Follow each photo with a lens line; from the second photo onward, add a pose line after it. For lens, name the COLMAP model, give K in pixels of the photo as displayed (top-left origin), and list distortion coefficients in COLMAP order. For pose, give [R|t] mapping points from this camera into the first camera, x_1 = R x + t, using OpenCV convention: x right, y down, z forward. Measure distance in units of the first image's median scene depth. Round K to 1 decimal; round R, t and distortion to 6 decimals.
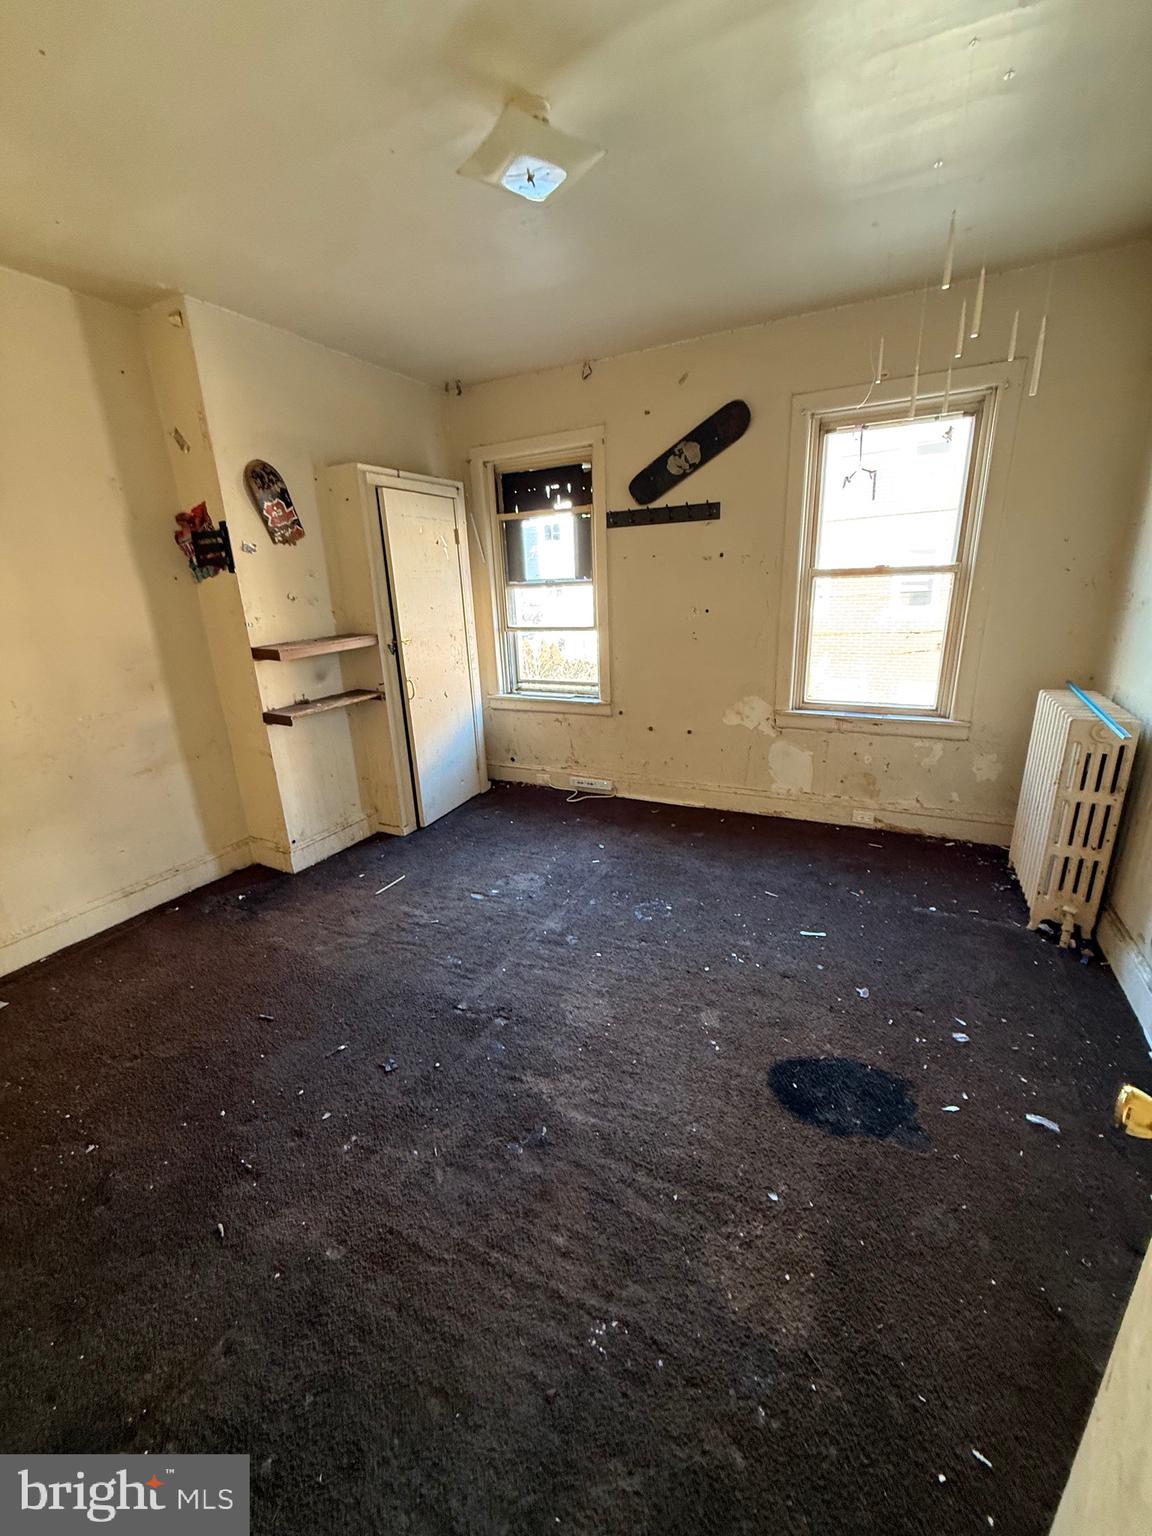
lens RADIAL K [[607.5, 0, 574.3], [0, 607.5, 762.8], [0, 0, 1]] dist [0.001720, 0.000076]
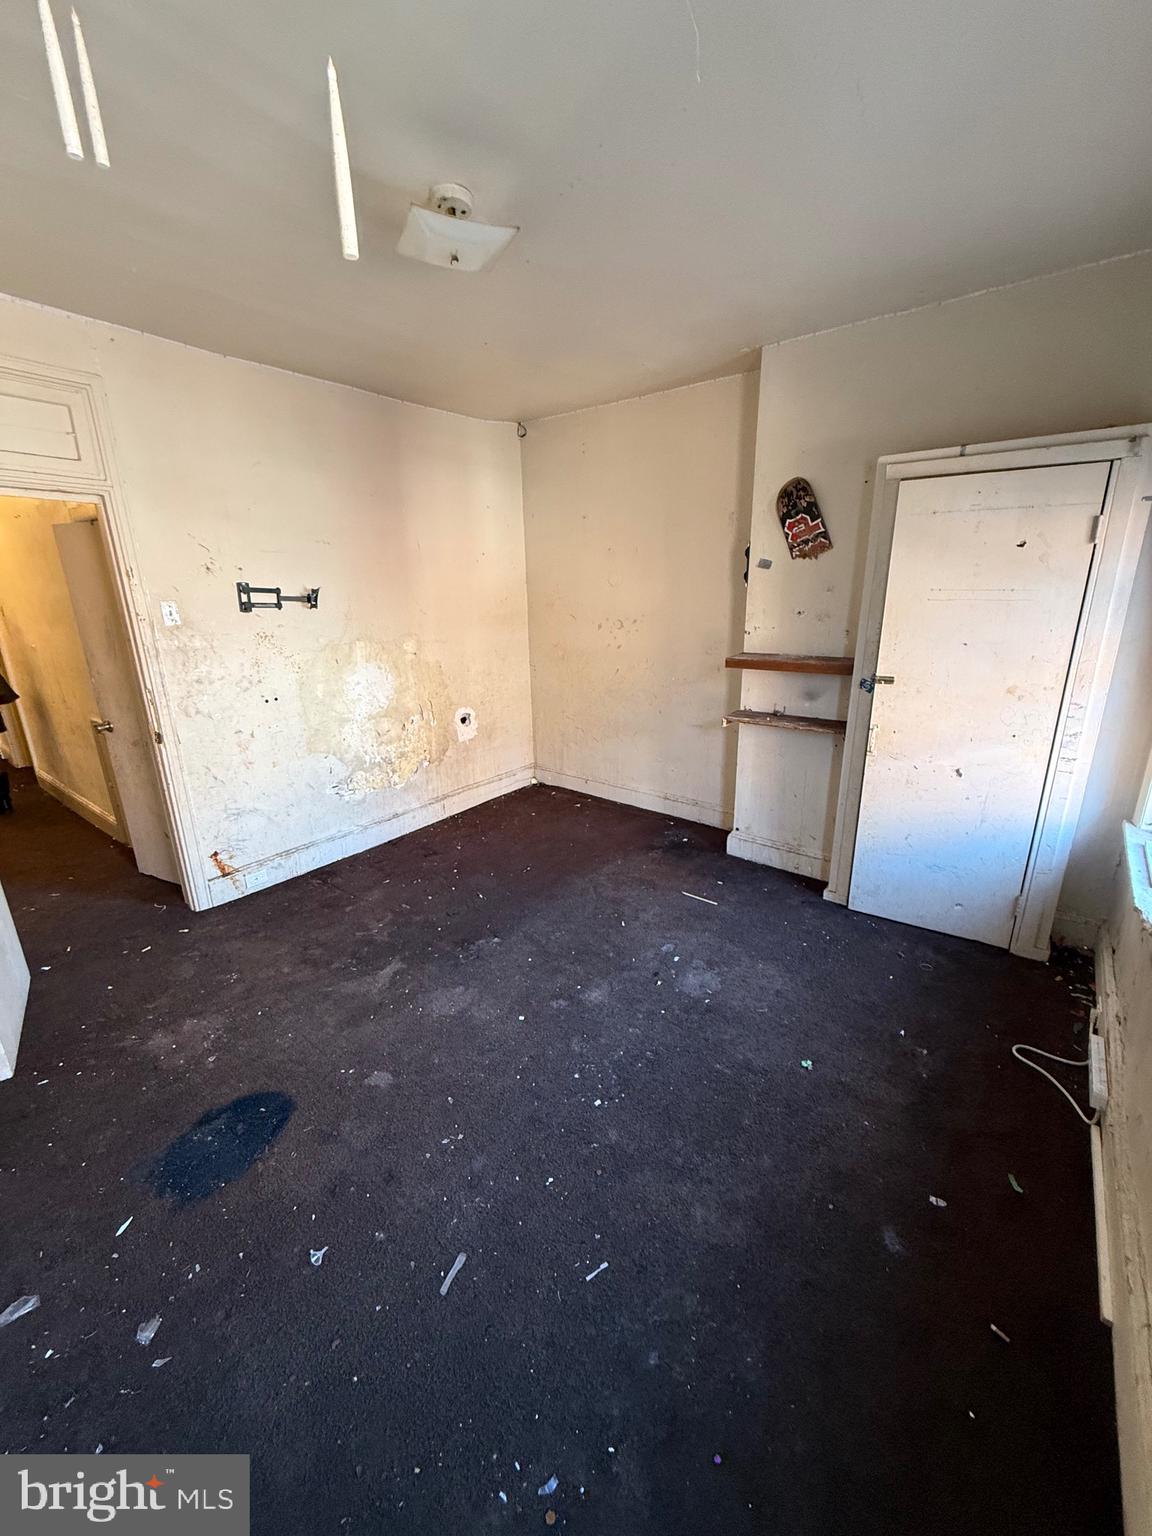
lens RADIAL K [[607.5, 0, 574.3], [0, 607.5, 762.8], [0, 0, 1]] dist [0.001720, 0.000076]
pose [[-0.186279, 0.324366, -0.927409, 0.624289], [-0.265227, 0.892284, 0.365354, -0.327084], [0.946021, 0.314031, -0.080183, 0.834846]]
